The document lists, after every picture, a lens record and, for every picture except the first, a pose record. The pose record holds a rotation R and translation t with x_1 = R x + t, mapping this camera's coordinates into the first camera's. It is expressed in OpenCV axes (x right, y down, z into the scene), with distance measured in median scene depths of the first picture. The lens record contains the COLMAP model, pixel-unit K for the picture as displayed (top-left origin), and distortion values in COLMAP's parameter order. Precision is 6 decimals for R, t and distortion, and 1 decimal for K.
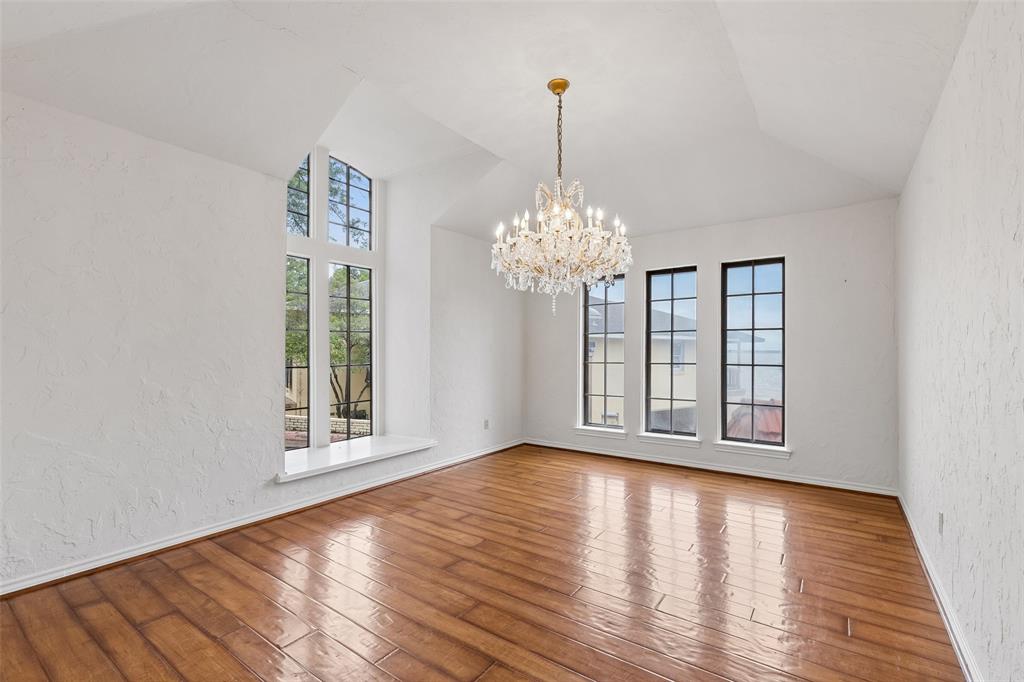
lens RADIAL K [[463.9, 0, 508.1], [0, 463.9, 346.9], [0, 0, 1]] dist [0.003301, 0.000188]
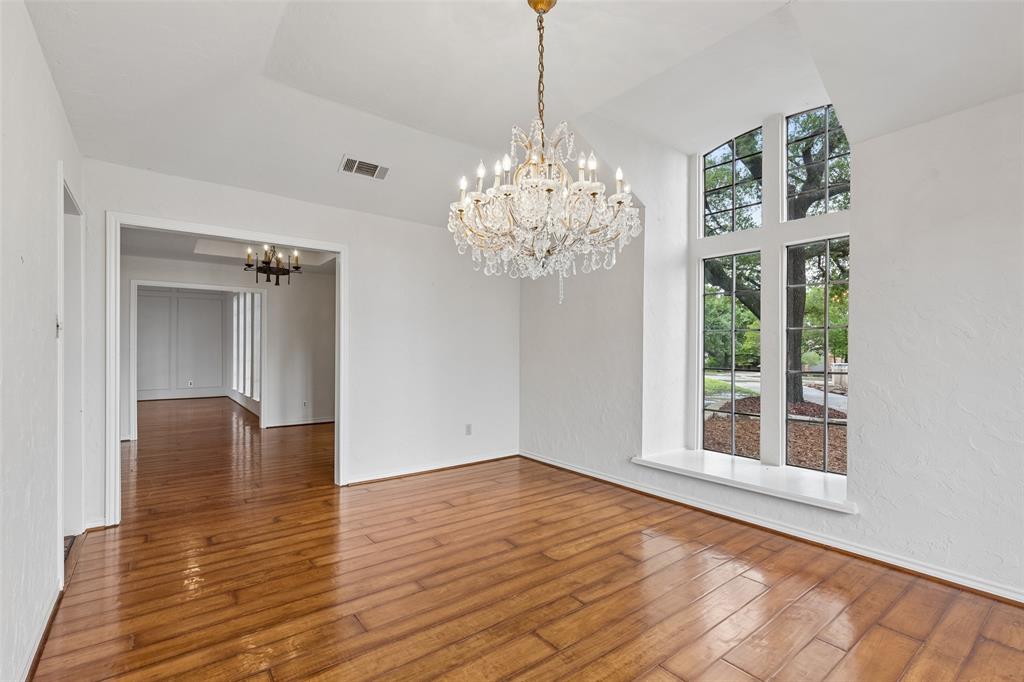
lens RADIAL K [[463.9, 0, 507.1], [0, 463.9, 344.3], [0, 0, 1]] dist [0.003301, 0.000188]
pose [[-0.274367, -0.004814, -0.961613, 0.841153], [0.002309, 0.999981, -0.005665, -0.007844], [0.961622, -0.003775, -0.274351, 1.127928]]
